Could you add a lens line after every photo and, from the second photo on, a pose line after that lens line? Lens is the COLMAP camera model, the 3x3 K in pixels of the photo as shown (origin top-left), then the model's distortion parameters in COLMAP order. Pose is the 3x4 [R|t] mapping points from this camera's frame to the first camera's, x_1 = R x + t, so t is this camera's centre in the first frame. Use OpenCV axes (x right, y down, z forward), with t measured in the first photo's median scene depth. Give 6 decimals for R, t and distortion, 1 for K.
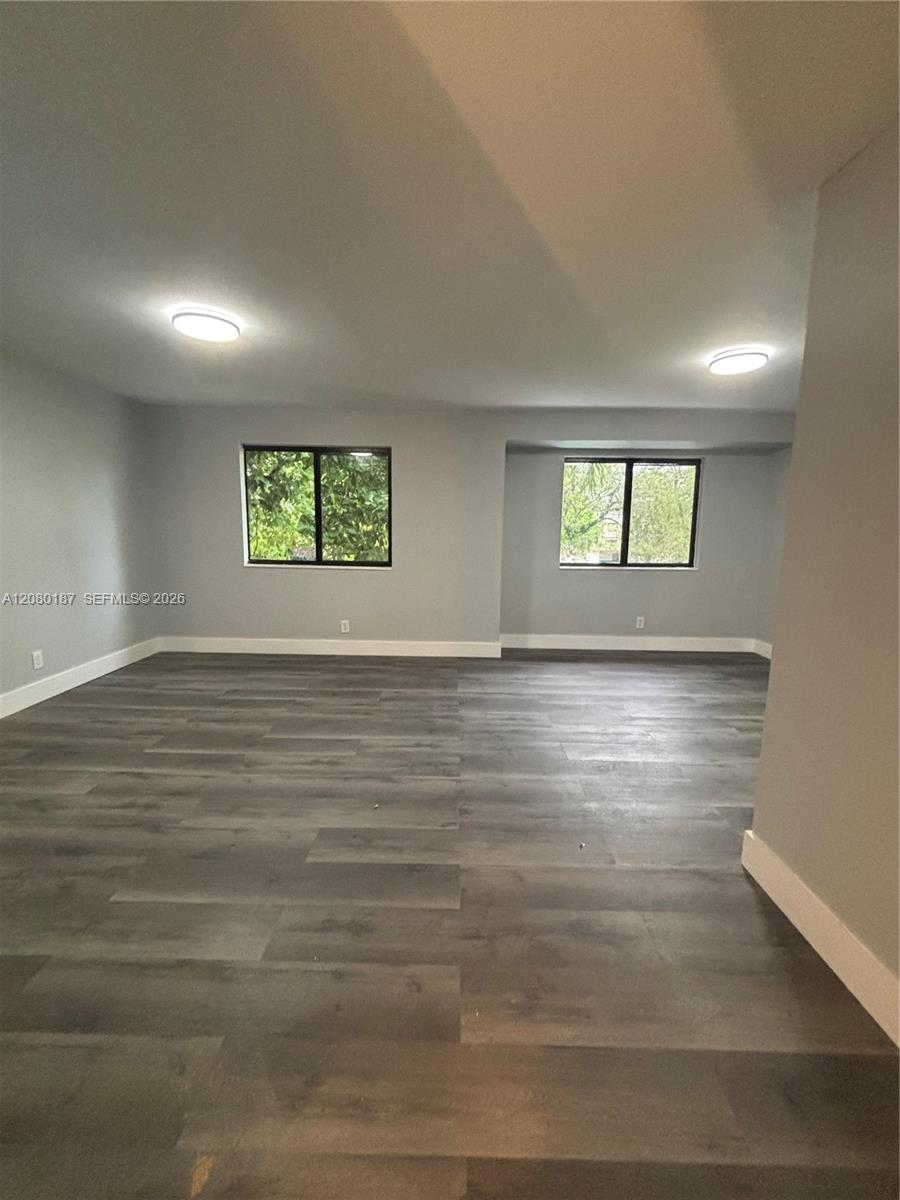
lens RADIAL K [[496.1, 0, 450.0], [0, 496.1, 600.0], [0, 0, 1]] dist [-0.002175, -0.000138]
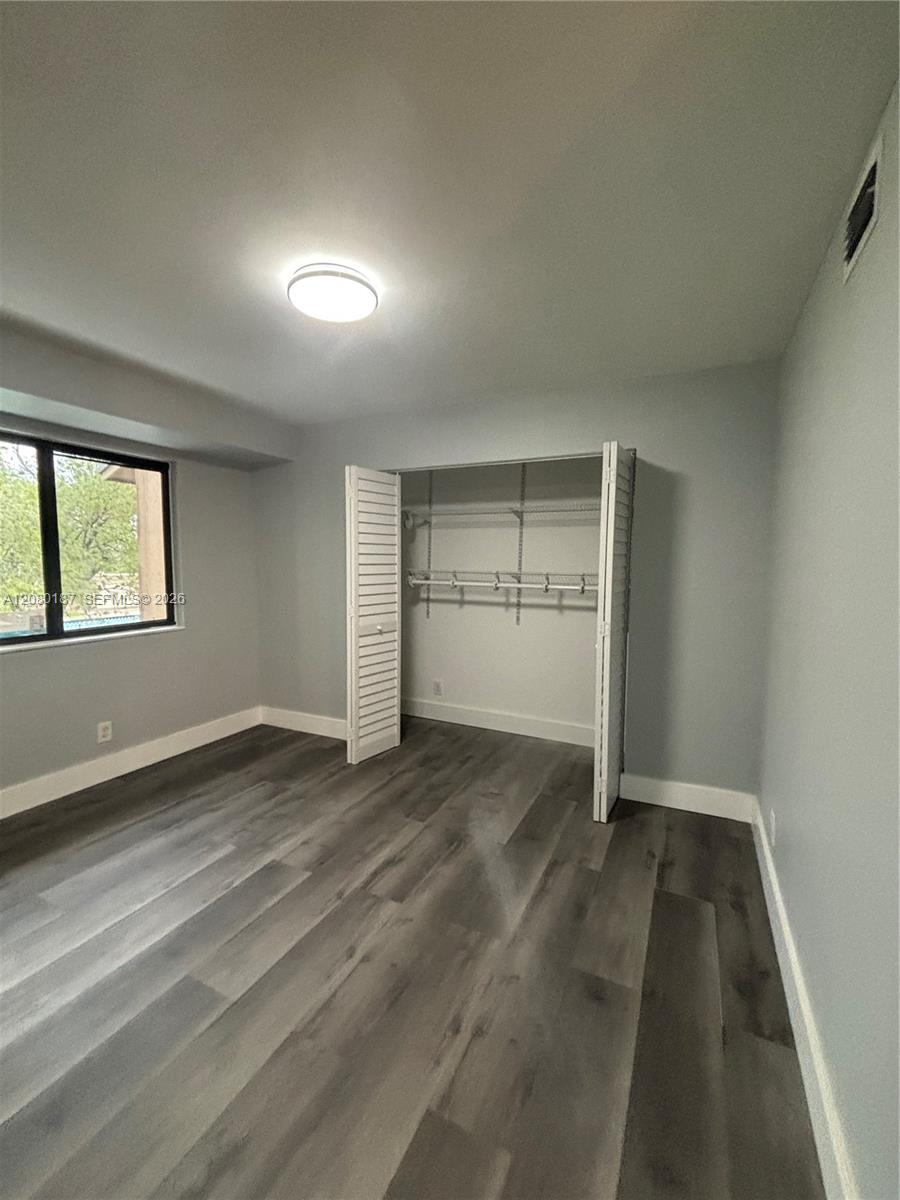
lens RADIAL K [[496.1, 0, 450.0], [0, 496.1, 600.0], [0, 0, 1]] dist [-0.002175, -0.000138]
pose [[0.423970, -0.082257, 0.901933, 0.078170], [0.125867, 0.991554, 0.031265, -0.116136], [-0.896887, 0.100268, 0.430742, 0.603683]]
